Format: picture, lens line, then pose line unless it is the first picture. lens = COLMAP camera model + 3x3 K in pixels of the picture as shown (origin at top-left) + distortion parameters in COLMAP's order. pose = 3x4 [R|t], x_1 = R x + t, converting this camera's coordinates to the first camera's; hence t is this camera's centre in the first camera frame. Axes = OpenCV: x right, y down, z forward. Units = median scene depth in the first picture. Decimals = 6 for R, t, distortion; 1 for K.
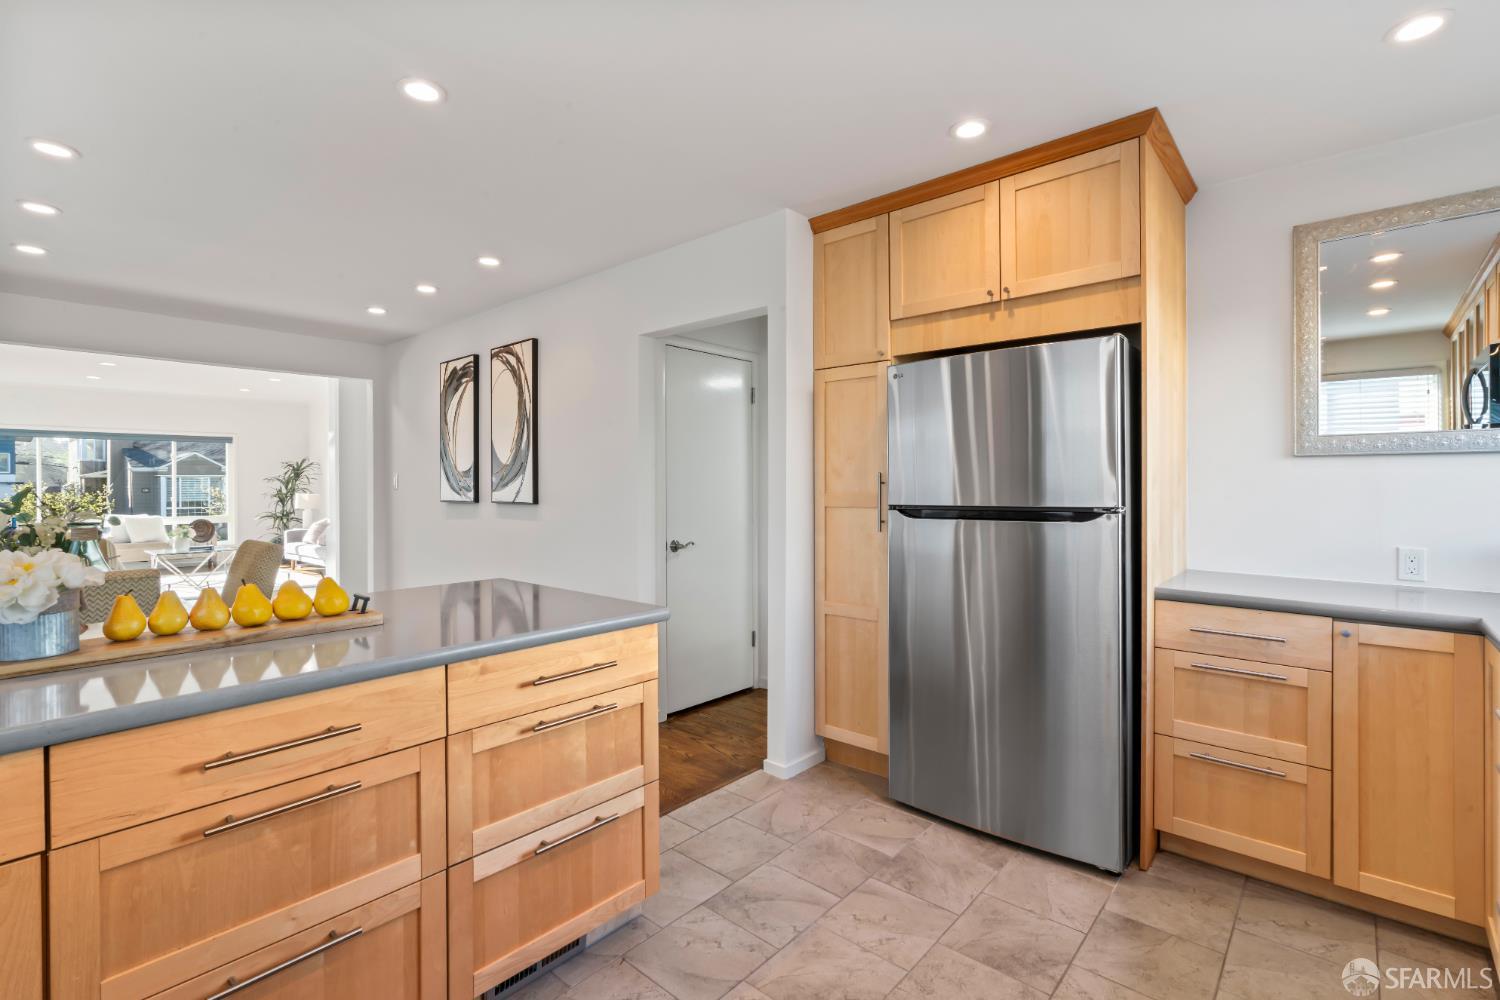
lens RADIAL K [[694.8, 0, 750.5], [0, 694.8, 471.4], [0, 0, 1]] dist [0.000479, 0.002209]
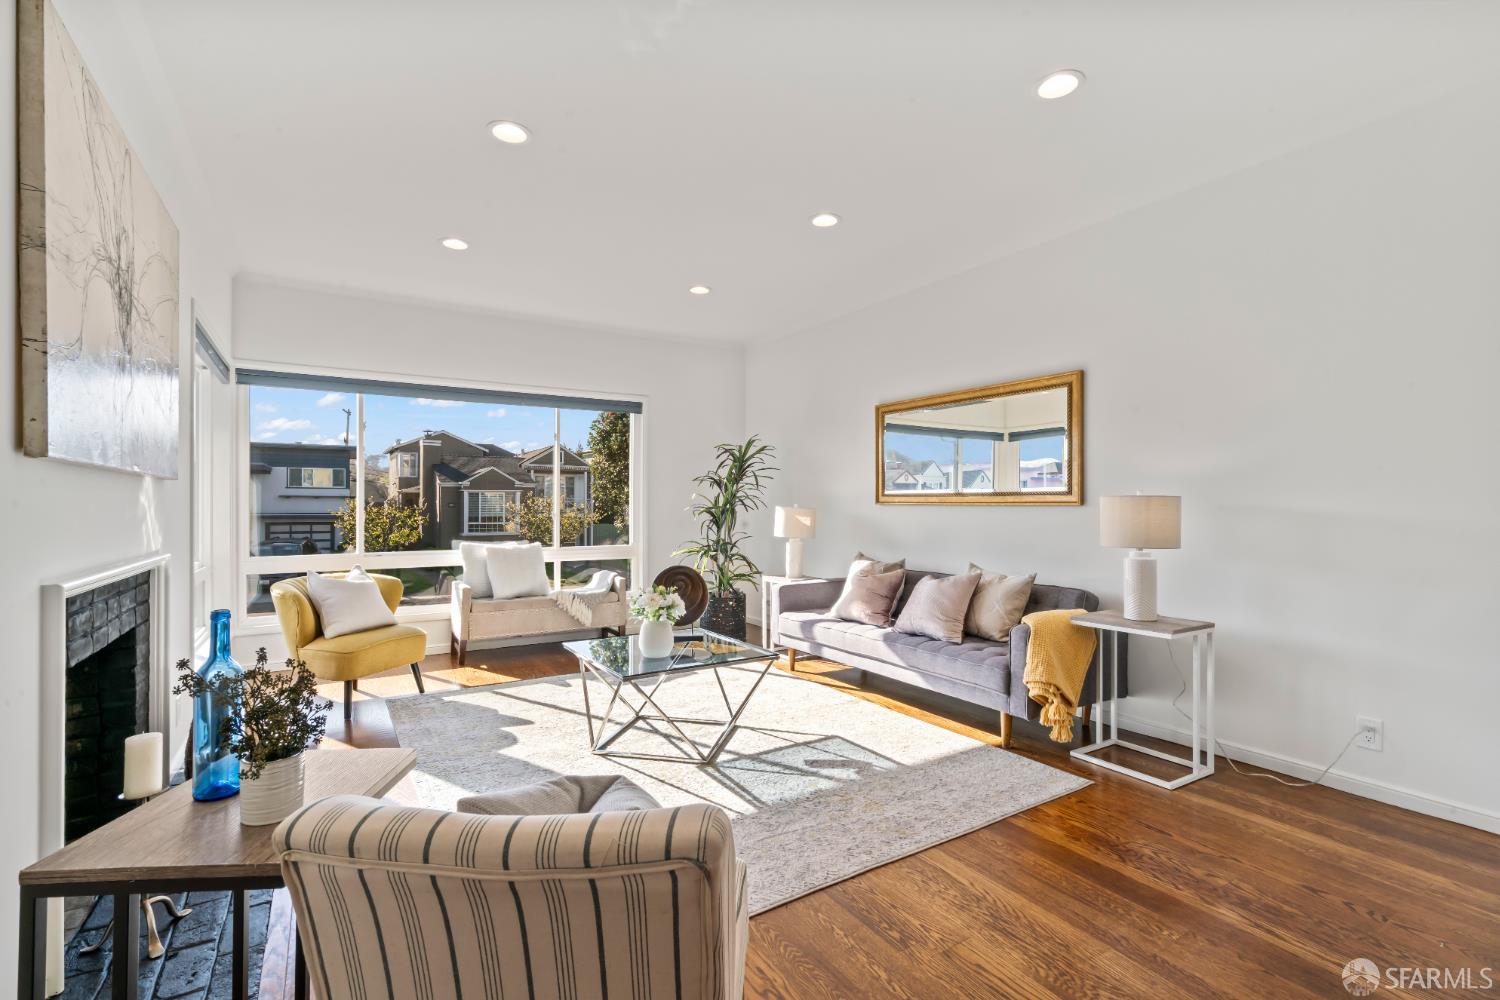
lens RADIAL K [[694.8, 0, 746.2], [0, 694.8, 499.2], [0, 0, 1]] dist [0.000479, 0.002209]
pose [[0.955684, 0.008272, -0.294278, -0.175685], [-0.005833, 0.999941, 0.009164, 0.007179], [0.294336, -0.007041, 0.955676, 0.175343]]
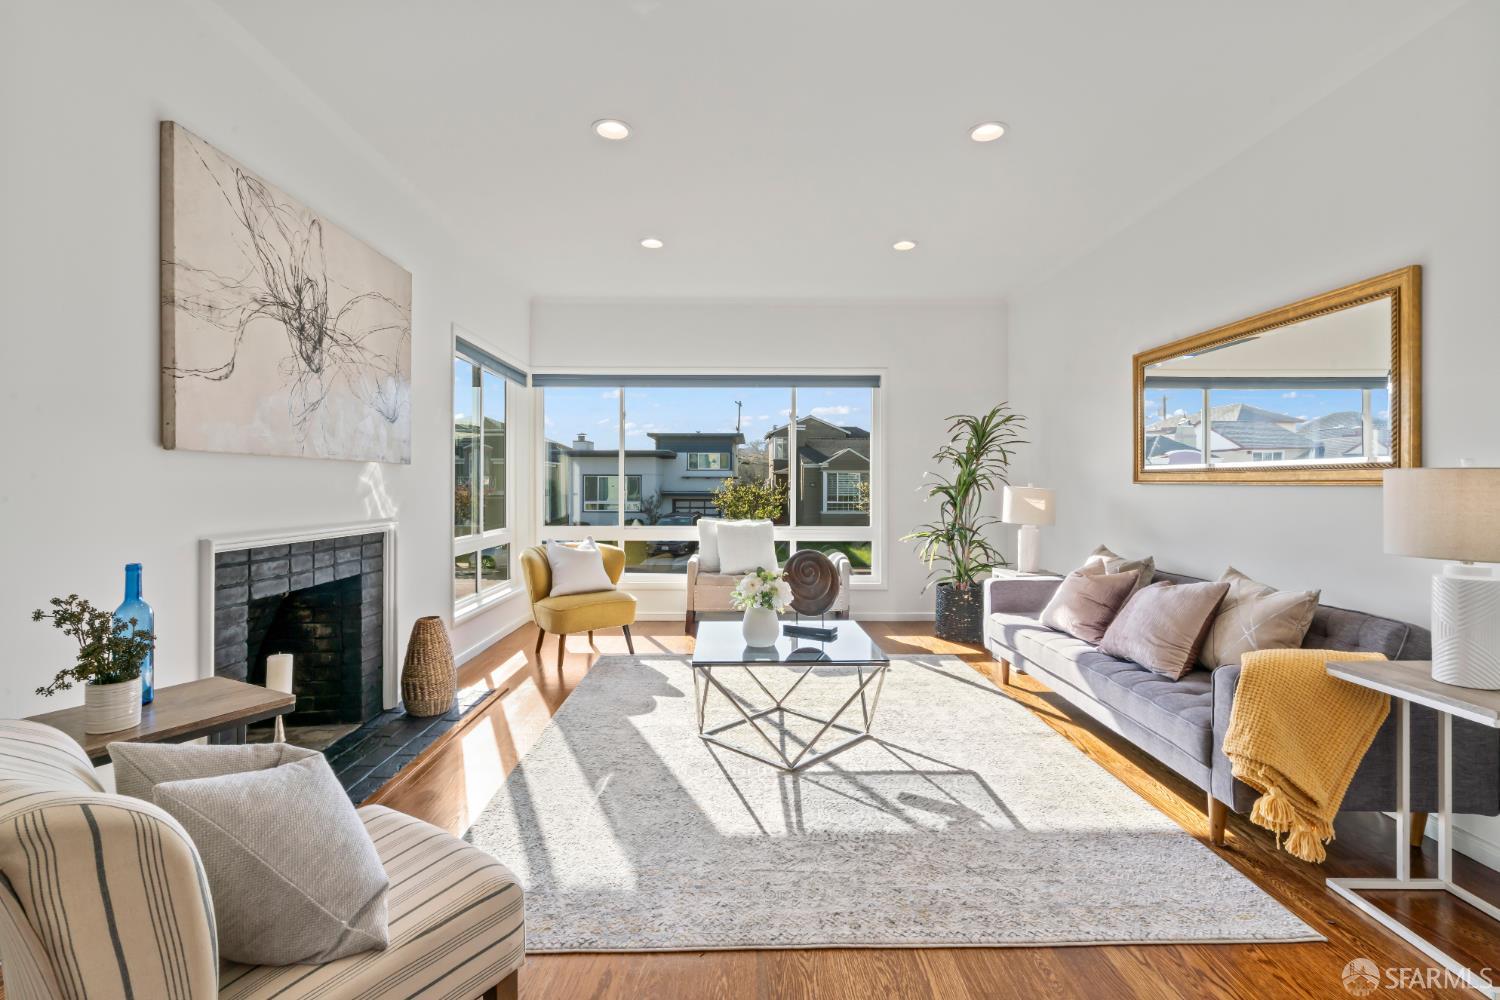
lens RADIAL K [[694.8, 0, 730.9], [0, 694.8, 478.3], [0, 0, 1]] dist [0.000479, 0.002209]
pose [[0.661061, 0.004439, -0.750319, -0.150204], [0.003454, 0.999954, 0.008960, 0.007370], [0.750324, -0.008515, 0.661015, 0.201518]]
